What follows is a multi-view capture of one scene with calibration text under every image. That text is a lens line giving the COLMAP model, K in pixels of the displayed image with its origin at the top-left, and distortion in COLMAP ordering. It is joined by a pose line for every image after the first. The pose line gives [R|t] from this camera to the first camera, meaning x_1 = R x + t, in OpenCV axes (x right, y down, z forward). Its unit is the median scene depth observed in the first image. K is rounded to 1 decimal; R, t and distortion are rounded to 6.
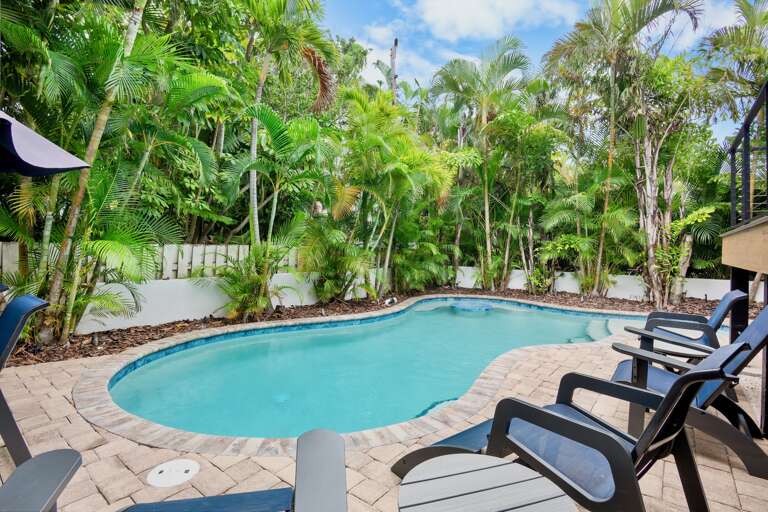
lens RADIAL K [[376.8, 0, 382.9], [0, 376.8, 242.9], [0, 0, 1]] dist [-0.018377, 0.000149]
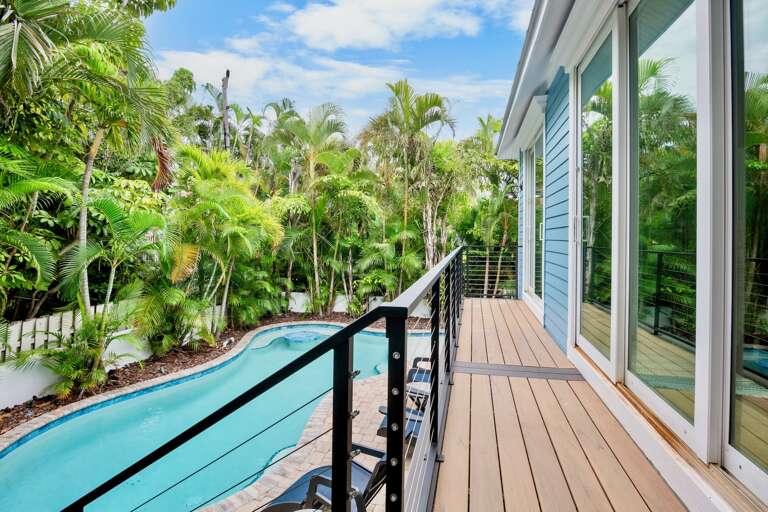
lens RADIAL K [[378.4, 0, 380.6], [0, 378.4, 232.7], [0, 0, 1]] dist [-0.018948, 0.000763]
pose [[0.908015, -0.008260, 0.418857, -0.031695], [0.011590, 0.999918, -0.005406, -0.147586], [-0.418778, 0.009763, 0.908036, -0.168738]]
